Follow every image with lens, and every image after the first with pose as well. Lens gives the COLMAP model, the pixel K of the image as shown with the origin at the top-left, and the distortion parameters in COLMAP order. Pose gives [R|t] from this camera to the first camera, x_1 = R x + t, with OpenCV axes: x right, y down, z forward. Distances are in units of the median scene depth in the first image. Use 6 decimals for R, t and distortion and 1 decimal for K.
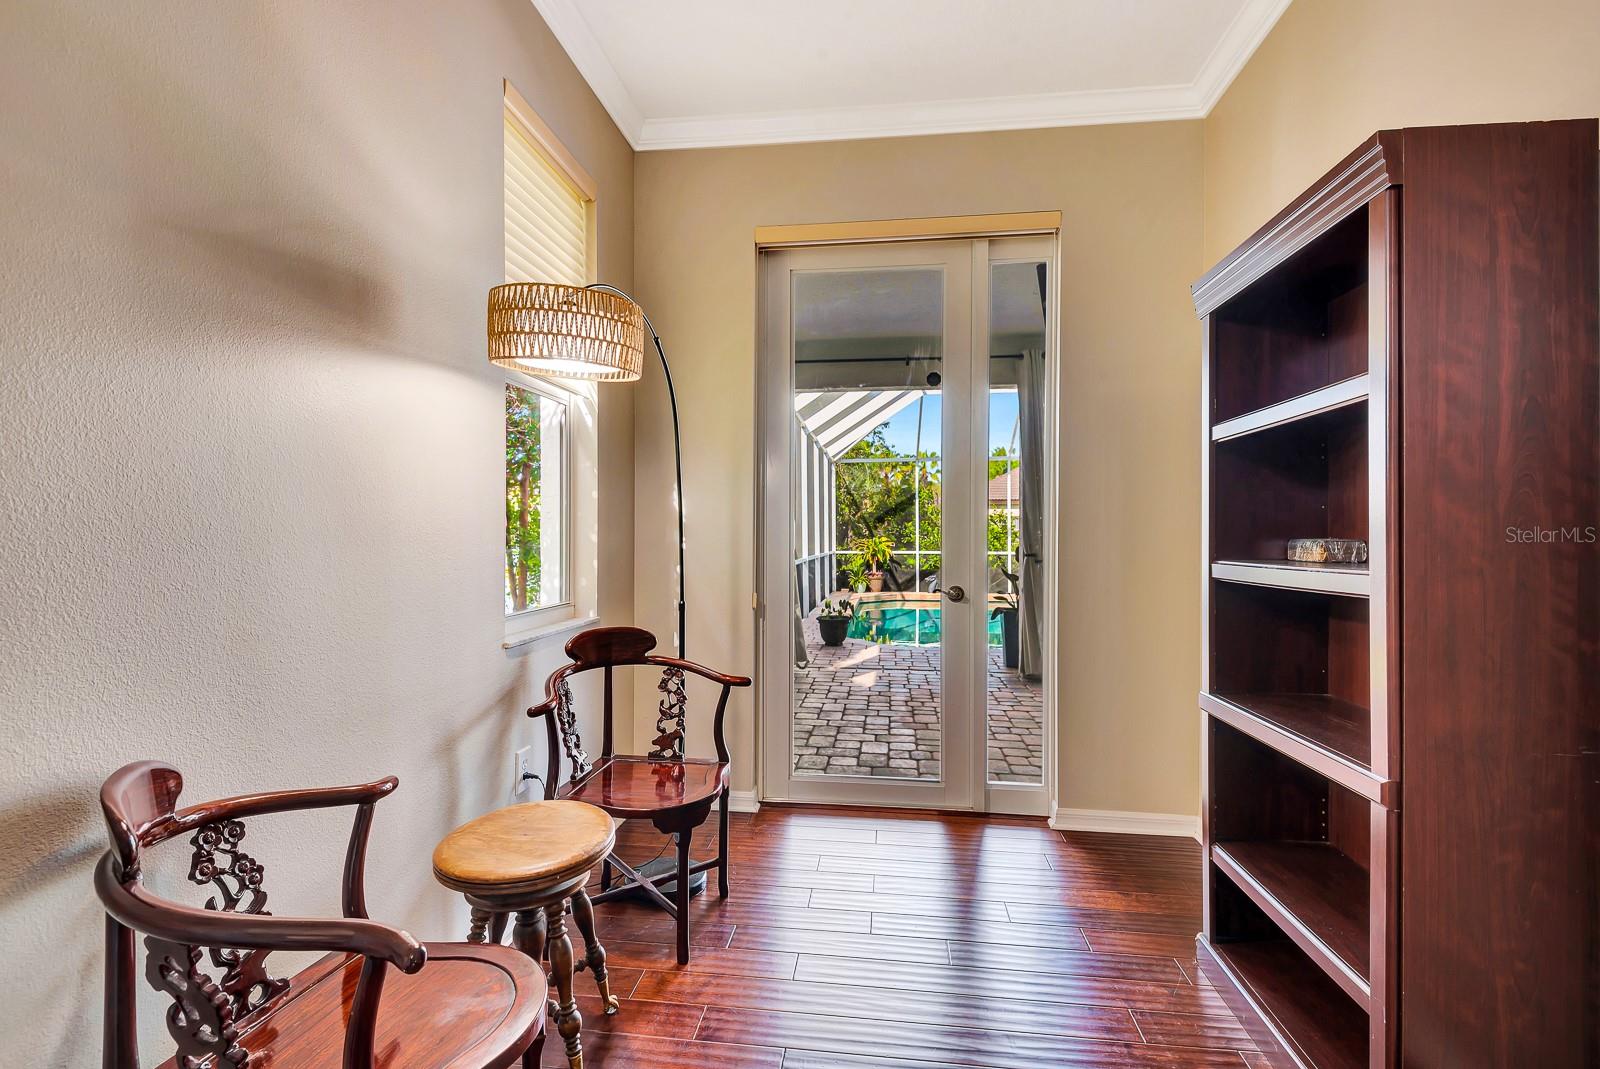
lens RADIAL K [[741.2, 0, 799.0], [0, 741.2, 533.4], [0, 0, 1]] dist [-0.000204, -0.000007]
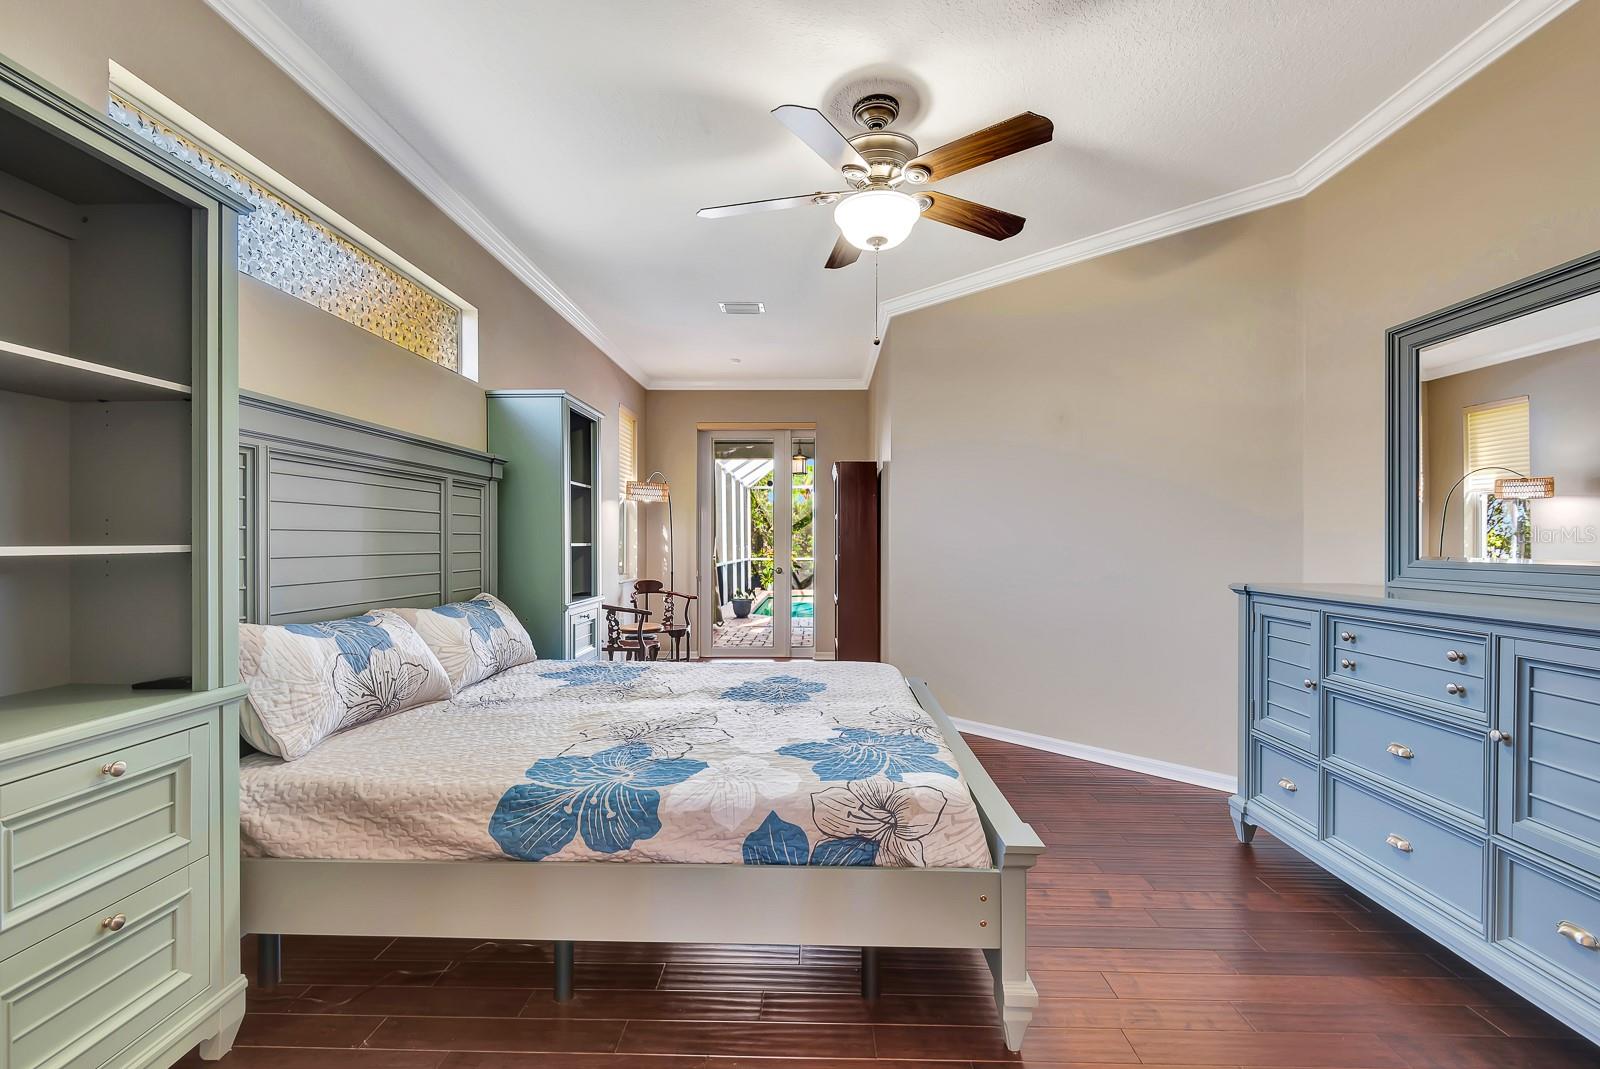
lens RADIAL K [[741.2, 0, 793.1], [0, 741.2, 540.5], [0, 0, 1]] dist [-0.000204, -0.000007]
pose [[0.995863, -0.003030, 0.090812, 0.007843], [0.003287, 0.999991, -0.002675, -0.002881], [-0.090803, 0.002963, 0.995864, -0.314387]]
